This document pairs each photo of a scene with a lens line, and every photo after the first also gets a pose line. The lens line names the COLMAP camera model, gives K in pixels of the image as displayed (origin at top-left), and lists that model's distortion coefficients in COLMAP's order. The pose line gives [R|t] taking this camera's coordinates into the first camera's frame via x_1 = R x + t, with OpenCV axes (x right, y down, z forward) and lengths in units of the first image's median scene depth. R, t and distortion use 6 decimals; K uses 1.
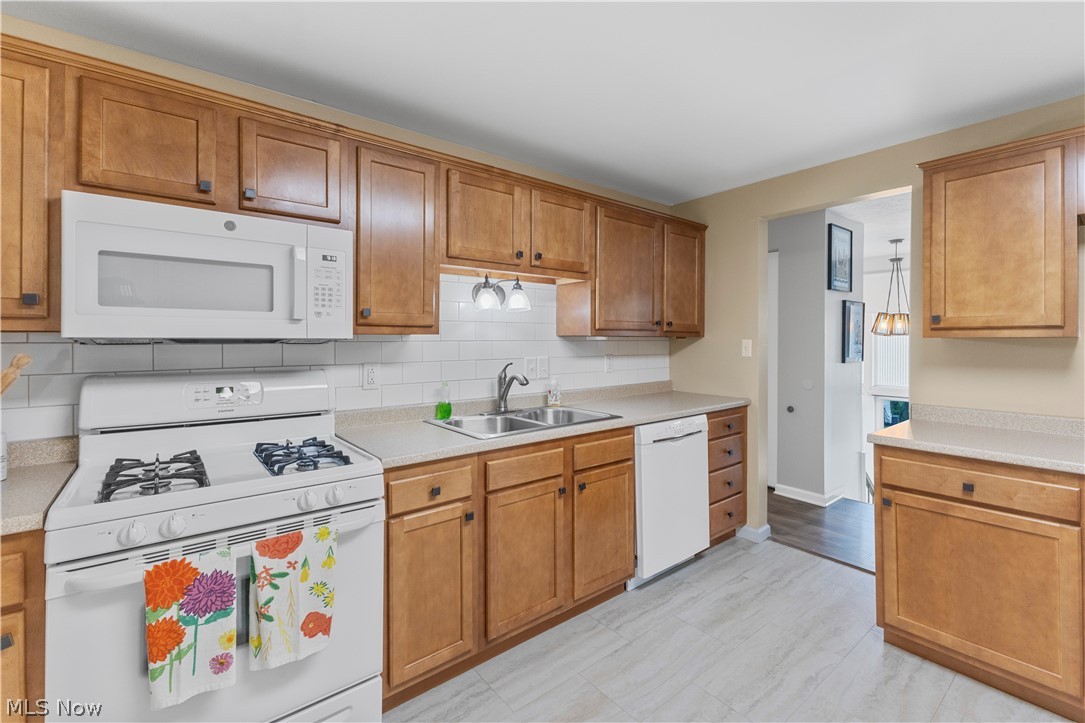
lens RADIAL K [[472.0, 0, 545.1], [0, 472.0, 341.5], [0, 0, 1]] dist [0.005243, -0.000877]
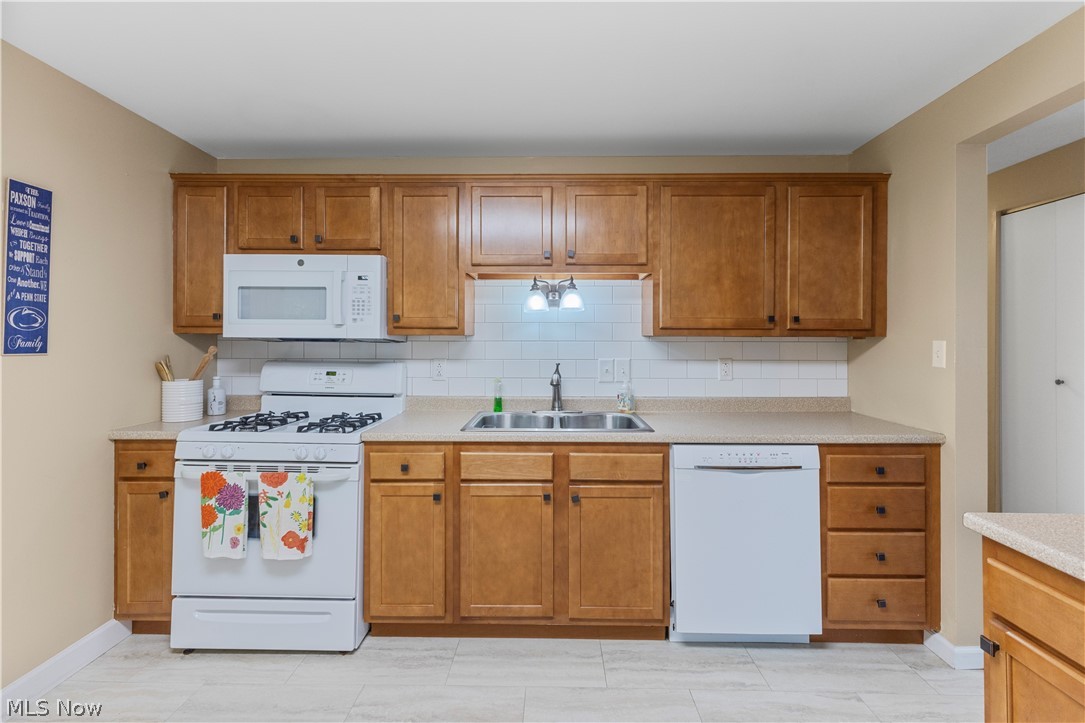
lens RADIAL K [[472.0, 0, 545.1], [0, 472.0, 341.5], [0, 0, 1]] dist [0.005243, -0.000877]
pose [[0.766856, 0.004643, -0.641803, 0.718914], [-0.006014, 0.999982, 0.000047, -0.000711], [0.641791, 0.003824, 0.766870, 0.286255]]
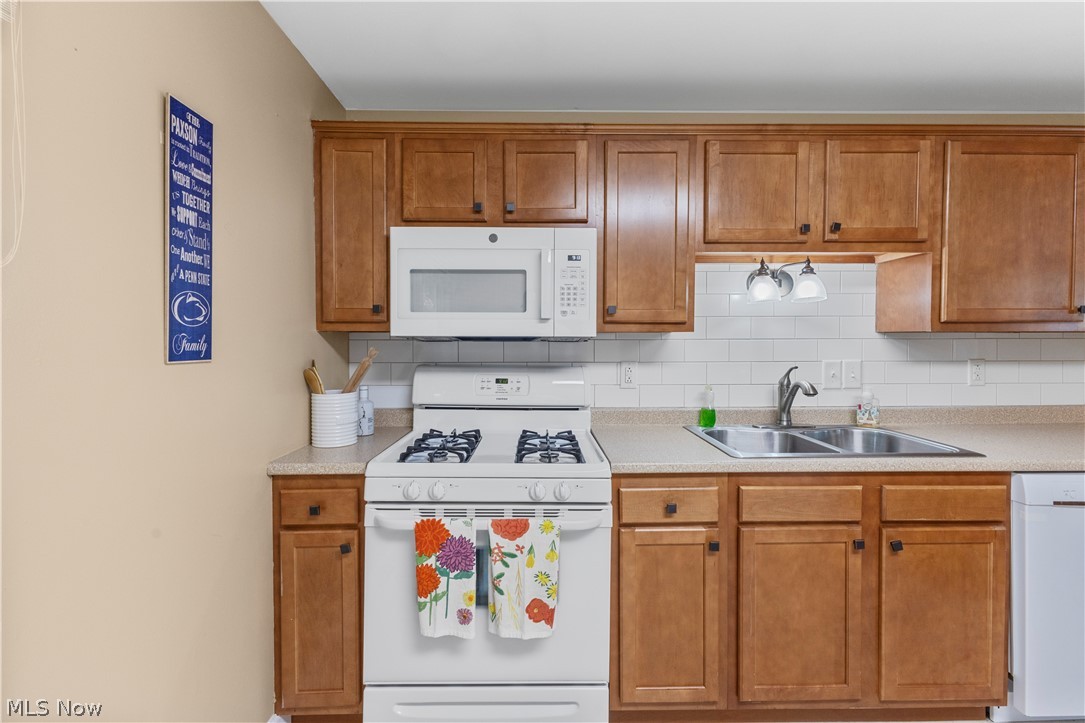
lens RADIAL K [[467.5, 0, 543.2], [0, 467.5, 349.7], [0, 0, 1]] dist [0.006311, -0.000227]
pose [[0.785910, 0.014191, -0.618178, 0.107865], [-0.001710, 0.999783, 0.020778, 0.001029], [0.618339, -0.015273, 0.785763, 0.147866]]
